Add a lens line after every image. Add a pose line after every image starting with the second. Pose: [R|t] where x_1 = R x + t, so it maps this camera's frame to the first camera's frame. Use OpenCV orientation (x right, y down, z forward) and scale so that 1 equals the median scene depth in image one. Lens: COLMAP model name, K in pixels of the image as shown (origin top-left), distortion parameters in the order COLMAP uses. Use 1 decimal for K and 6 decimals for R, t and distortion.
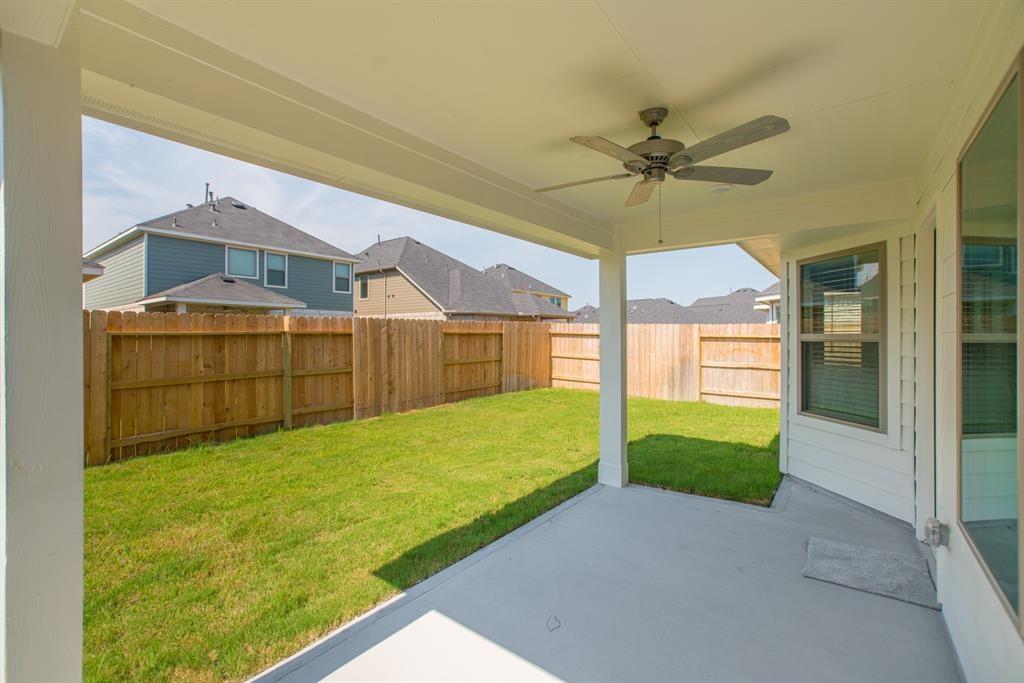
lens RADIAL K [[434.9, 0, 510.2], [0, 434.9, 338.1], [0, 0, 1]] dist [-0.022653, 0.016317]
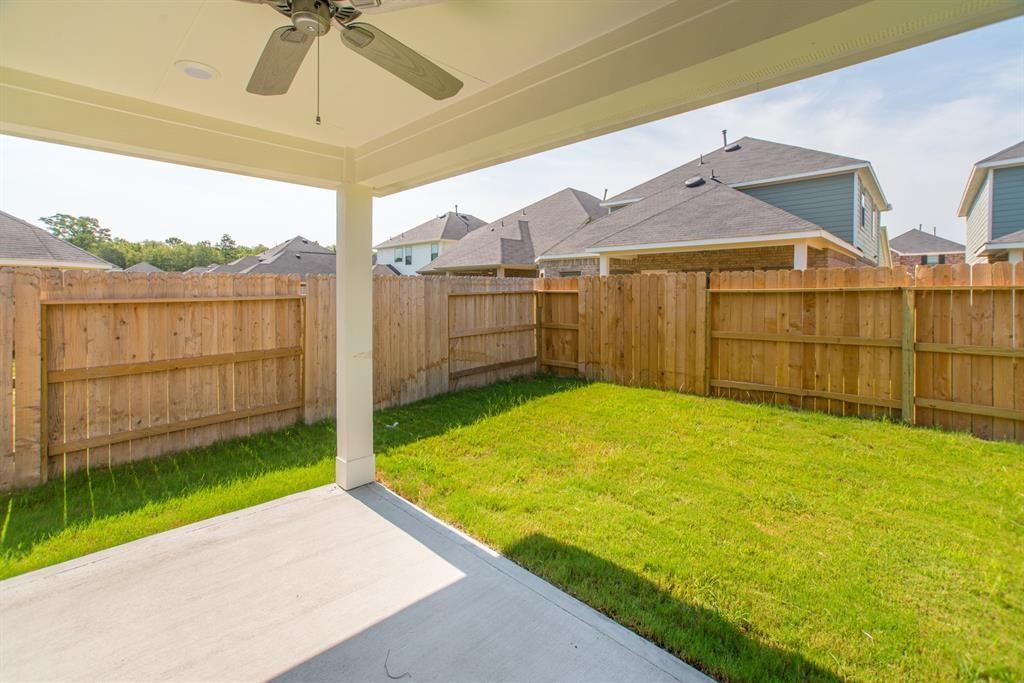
lens RADIAL K [[434.9, 0, 492.5], [0, 434.9, 294.1], [0, 0, 1]] dist [-0.022653, 0.016317]
pose [[-0.094456, 0.005653, -0.995513, 0.296458], [-0.006743, 0.999957, 0.006318, -0.004502], [0.995506, 0.007310, -0.094414, 0.434313]]
